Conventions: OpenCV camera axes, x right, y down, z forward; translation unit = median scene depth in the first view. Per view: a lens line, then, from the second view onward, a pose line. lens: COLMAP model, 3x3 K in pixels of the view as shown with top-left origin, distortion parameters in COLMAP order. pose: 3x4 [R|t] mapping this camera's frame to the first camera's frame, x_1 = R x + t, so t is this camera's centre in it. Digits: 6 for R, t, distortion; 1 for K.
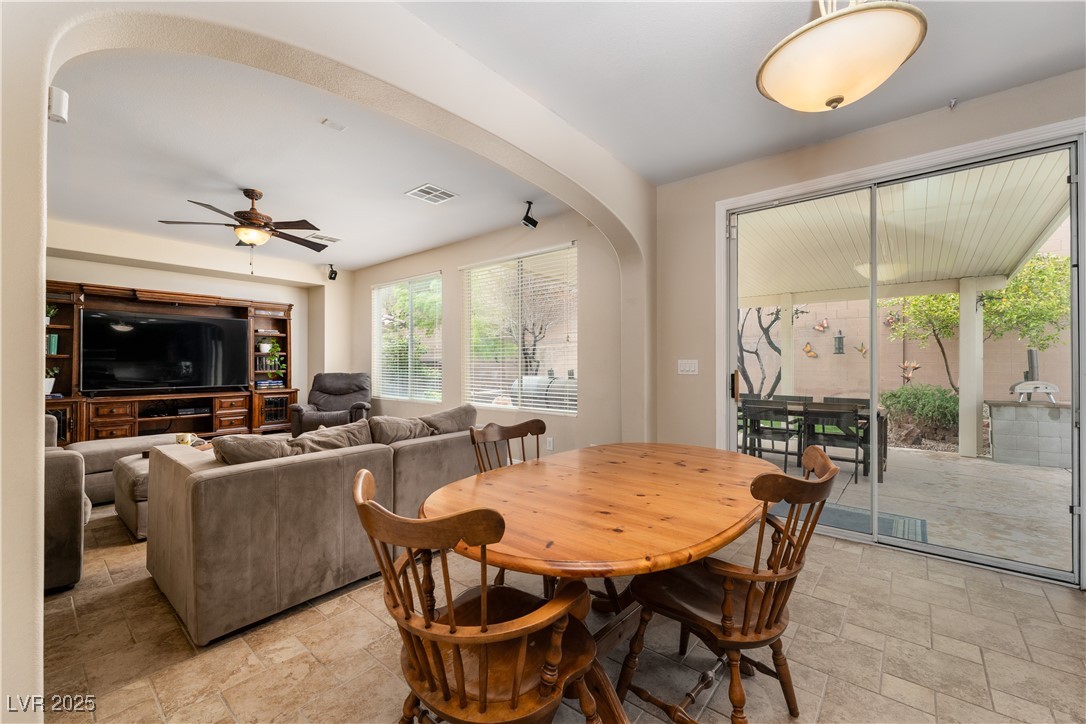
lens RADIAL K [[443.6, 0, 542.0], [0, 443.6, 364.2], [0, 0, 1]] dist [-0.002334, -0.000350]
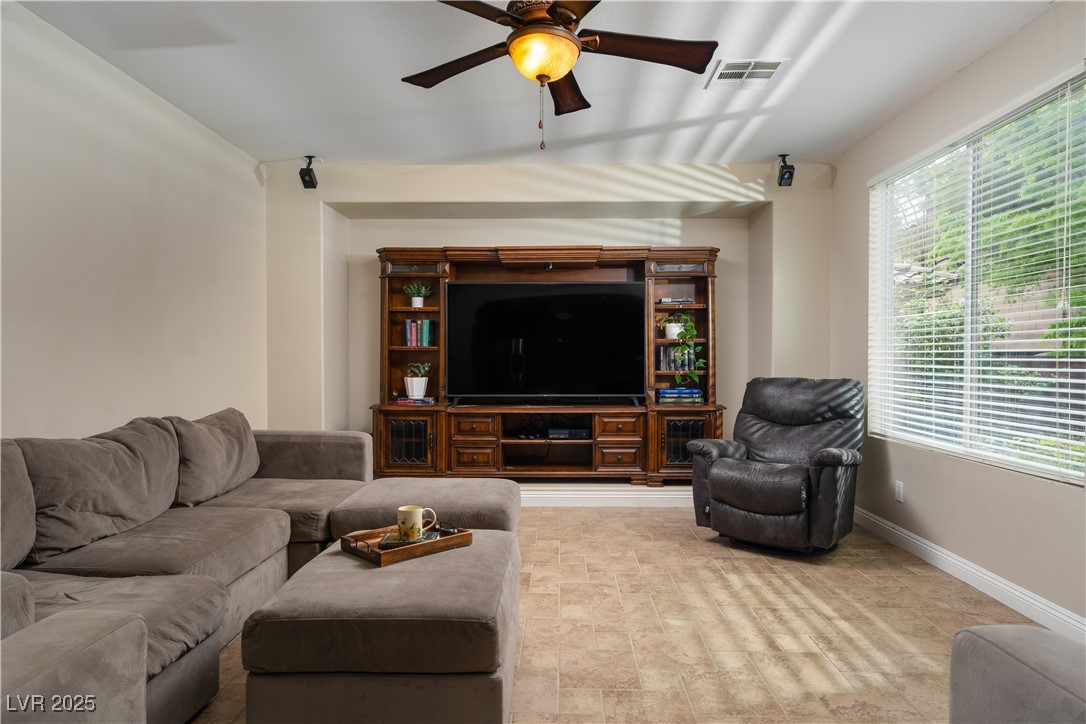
lens RADIAL K [[626.9, 0, 544.8], [0, 626.9, 369.3], [0, 0, 1]] dist [-0.007450, -0.001033]
pose [[0.634178, 0.010278, -0.773119, -0.112768], [-0.001050, 0.999922, 0.012432, 0.002997], [0.773187, -0.007072, 0.634139, 0.376657]]
